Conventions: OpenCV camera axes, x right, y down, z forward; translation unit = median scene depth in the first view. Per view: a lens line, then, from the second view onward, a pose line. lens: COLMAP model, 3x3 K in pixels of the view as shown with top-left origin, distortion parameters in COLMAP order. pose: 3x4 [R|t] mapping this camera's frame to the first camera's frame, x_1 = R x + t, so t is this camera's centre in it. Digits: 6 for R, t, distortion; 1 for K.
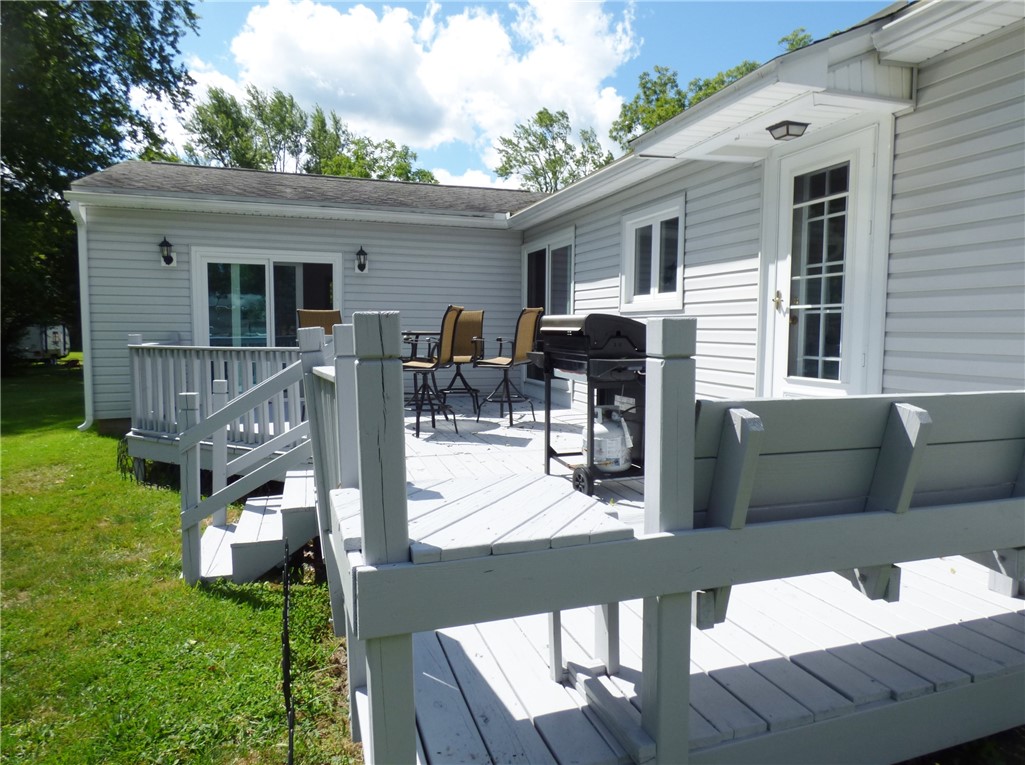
lens RADIAL K [[644.2, 0, 508.7], [0, 644.2, 382.3], [0, 0, 1]] dist [-0.006104, 0.001520]
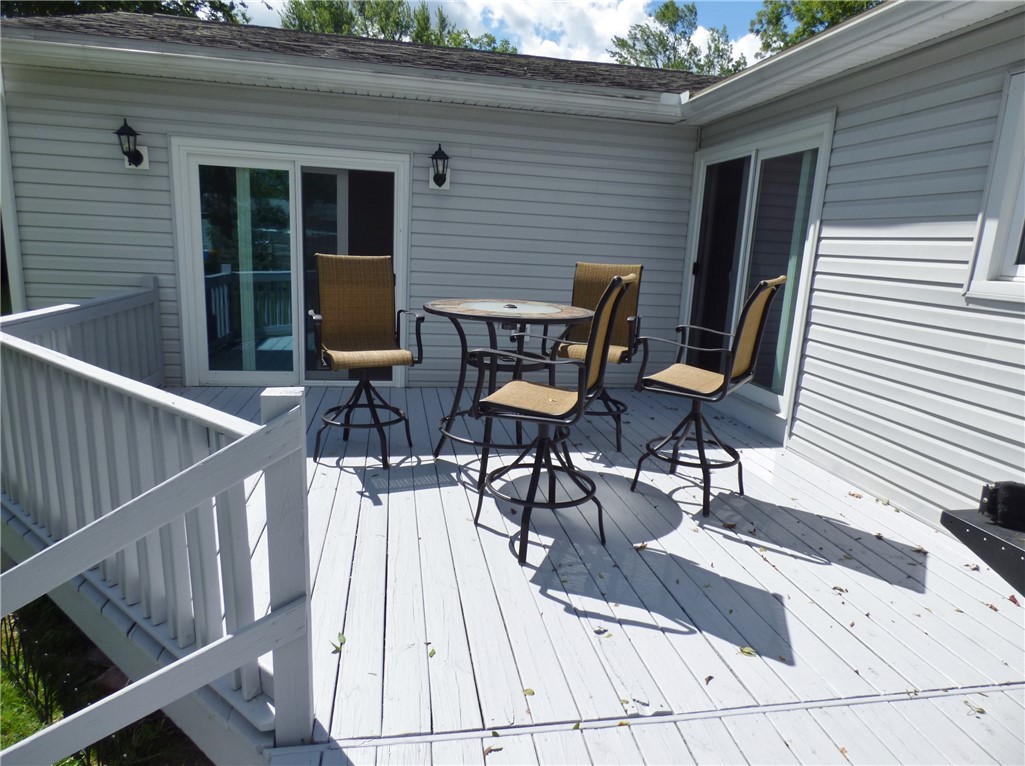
lens RADIAL K [[633.3, 0, 515.1], [0, 633.3, 380.9], [0, 0, 1]] dist [-0.004815, 0.000534]
pose [[0.989608, 0.070272, -0.125451, -0.066754], [-0.054001, 0.990214, 0.128690, -0.069742], [0.133267, -0.120578, 0.983718, 0.390652]]
